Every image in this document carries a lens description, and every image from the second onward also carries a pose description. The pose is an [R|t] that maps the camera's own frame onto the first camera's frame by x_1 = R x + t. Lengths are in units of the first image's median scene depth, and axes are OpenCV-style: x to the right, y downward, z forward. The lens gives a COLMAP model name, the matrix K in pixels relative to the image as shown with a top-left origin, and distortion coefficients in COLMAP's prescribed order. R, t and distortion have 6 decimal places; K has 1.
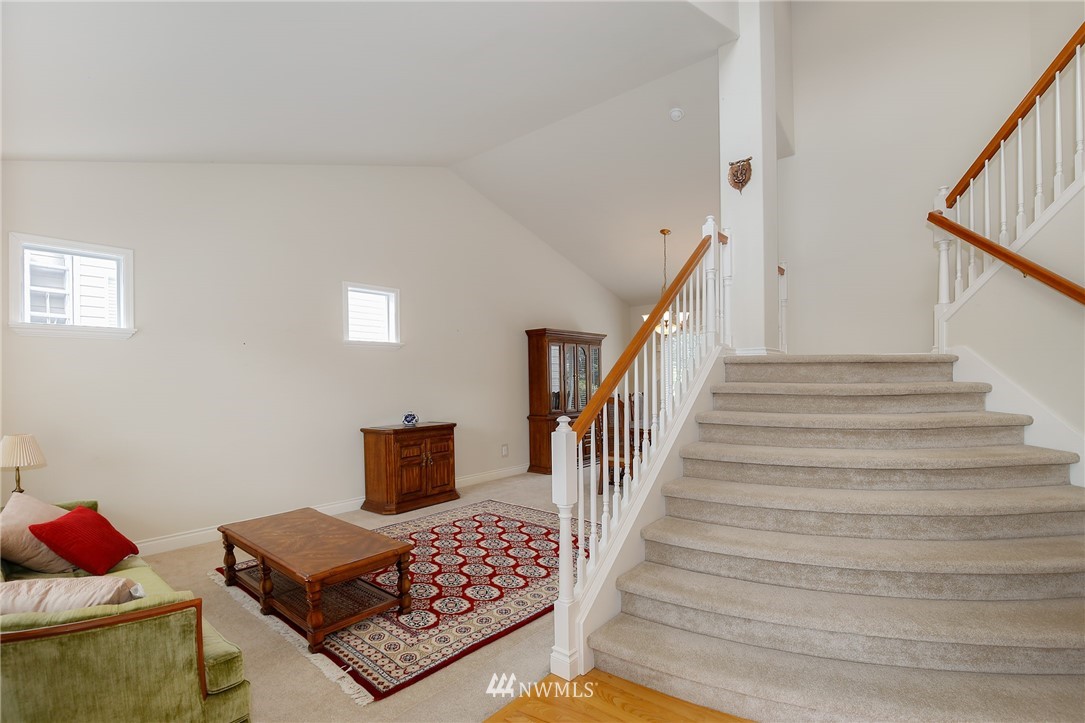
lens RADIAL K [[510.6, 0, 546.7], [0, 510.6, 383.7], [0, 0, 1]] dist [-0.023208, 0.000859]
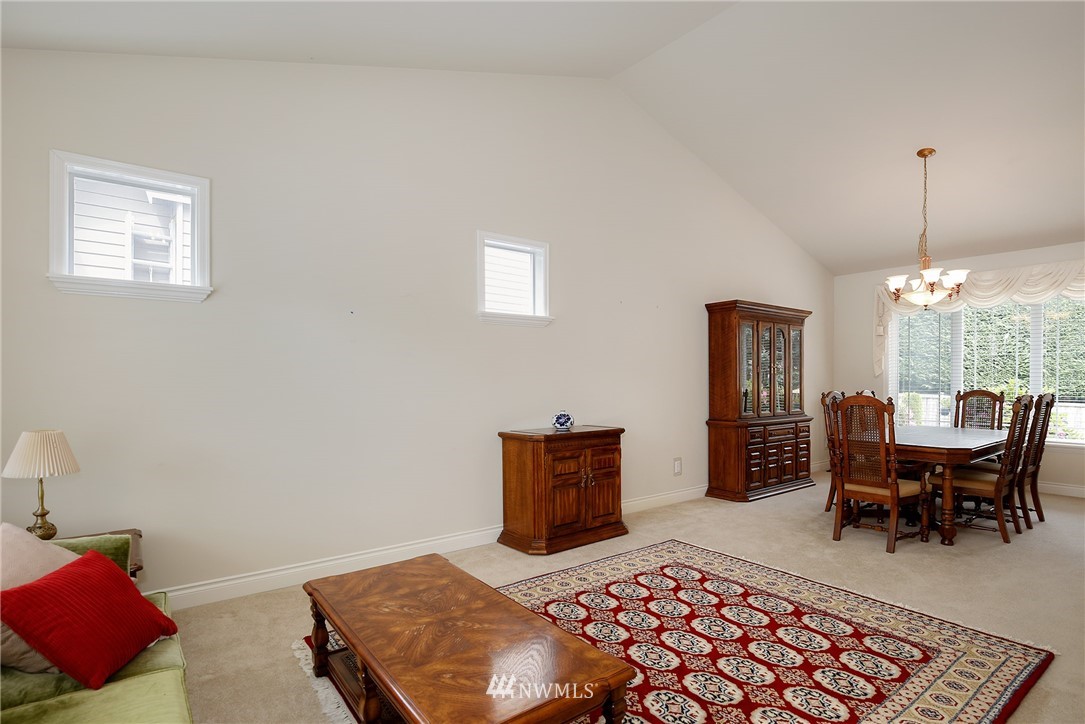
lens RADIAL K [[543.3, 0, 548.9], [0, 543.3, 383.3], [0, 0, 1]] dist [-0.017874, 0.000058]
pose [[0.977556, 0.010427, -0.210416, -0.129836], [-0.010910, 0.999940, -0.001134, 0.017476], [0.210392, 0.003404, 0.977611, 0.248502]]
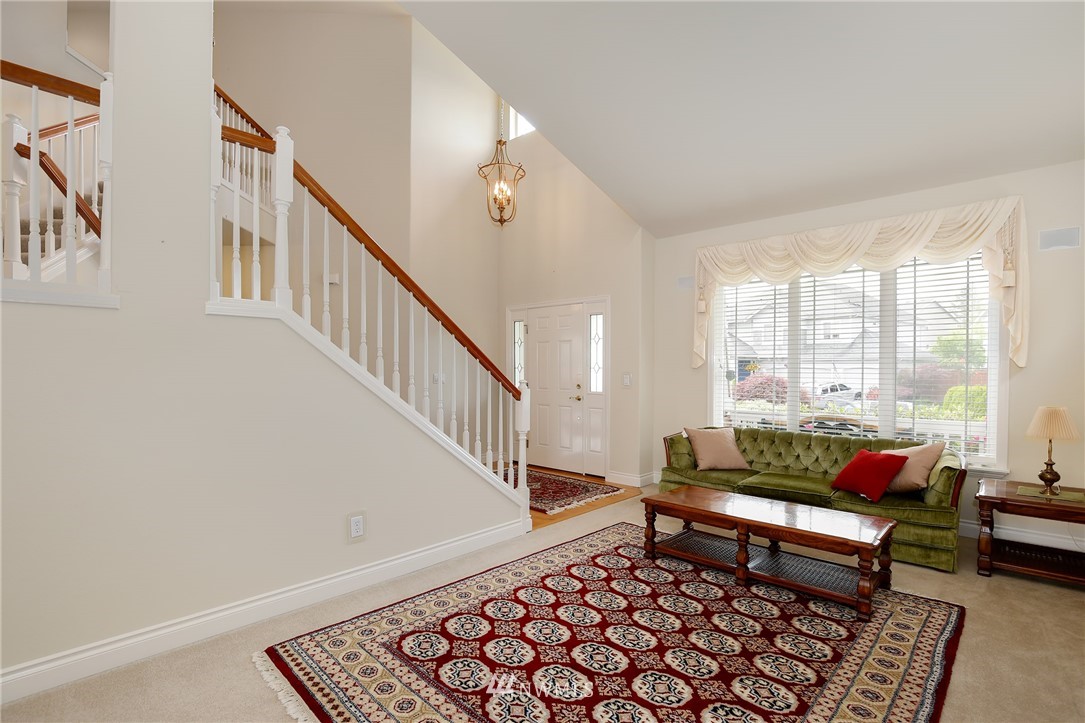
lens RADIAL K [[510.6, 0, 546.7], [0, 510.6, 383.7], [0, 0, 1]] dist [-0.023208, 0.000859]
pose [[-0.998806, 0.006095, 0.048472, -0.062084], [0.007821, 0.999339, 0.035501, 0.008103], [-0.048223, 0.035838, -0.998193, 1.141938]]
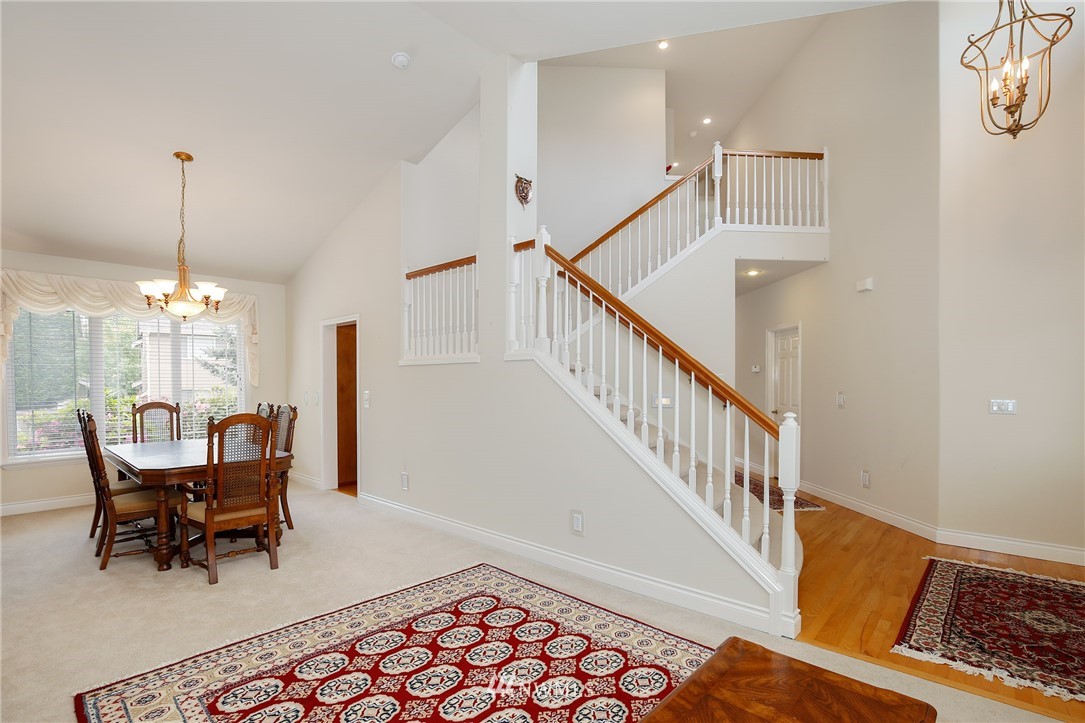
lens RADIAL K [[510.6, 0, 546.7], [0, 510.6, 383.7], [0, 0, 1]] dist [-0.023208, 0.000859]
pose [[0.042321, 0.005580, 0.999088, -0.486016], [0.013723, 0.999887, -0.006166, 0.000517], [-0.999010, 0.013971, 0.042240, 0.644611]]
